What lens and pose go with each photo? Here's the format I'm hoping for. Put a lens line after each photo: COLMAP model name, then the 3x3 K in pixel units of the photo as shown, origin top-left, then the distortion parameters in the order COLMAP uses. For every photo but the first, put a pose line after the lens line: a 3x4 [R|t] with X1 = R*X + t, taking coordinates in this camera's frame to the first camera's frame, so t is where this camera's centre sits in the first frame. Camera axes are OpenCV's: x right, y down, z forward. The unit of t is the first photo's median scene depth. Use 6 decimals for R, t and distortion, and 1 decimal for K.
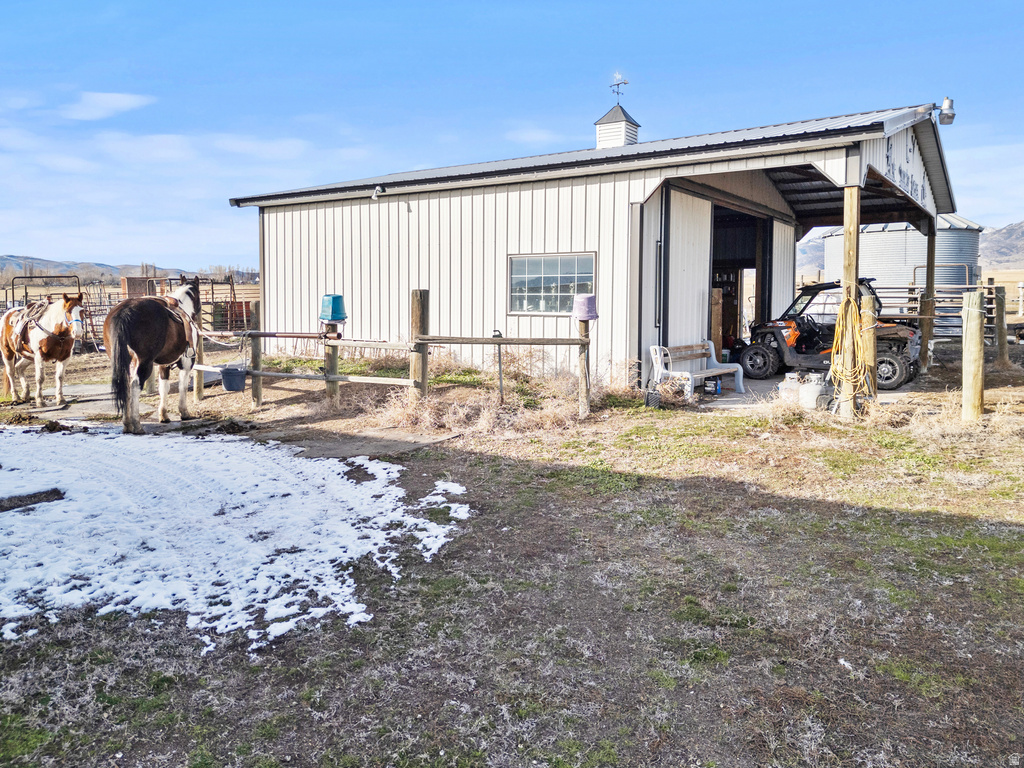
lens RADIAL K [[753.4, 0, 510.0], [0, 753.4, 353.6], [0, 0, 1]] dist [0.074787, -0.064865]
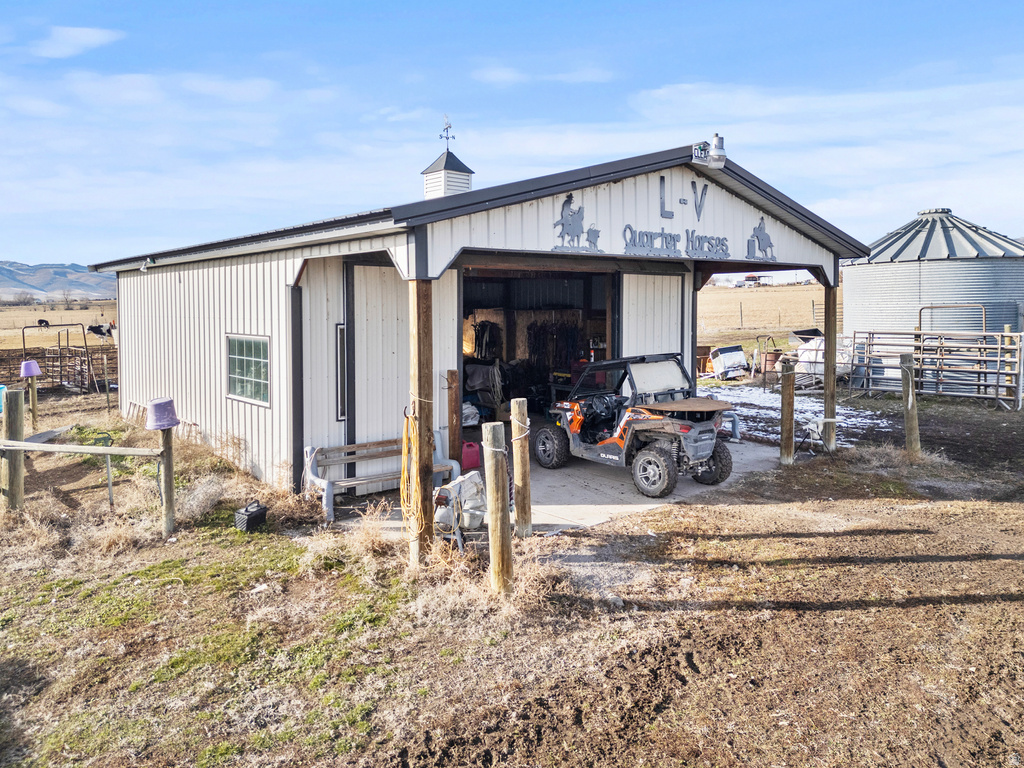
lens RADIAL K [[753.4, 0, 510.0], [0, 753.4, 353.6], [0, 0, 1]] dist [0.074787, -0.064865]
pose [[0.964766, 0.005044, -0.263062, 0.534235], [-0.006687, 0.999963, -0.005350, -0.095613], [0.263025, 0.006921, 0.964764, 0.175931]]
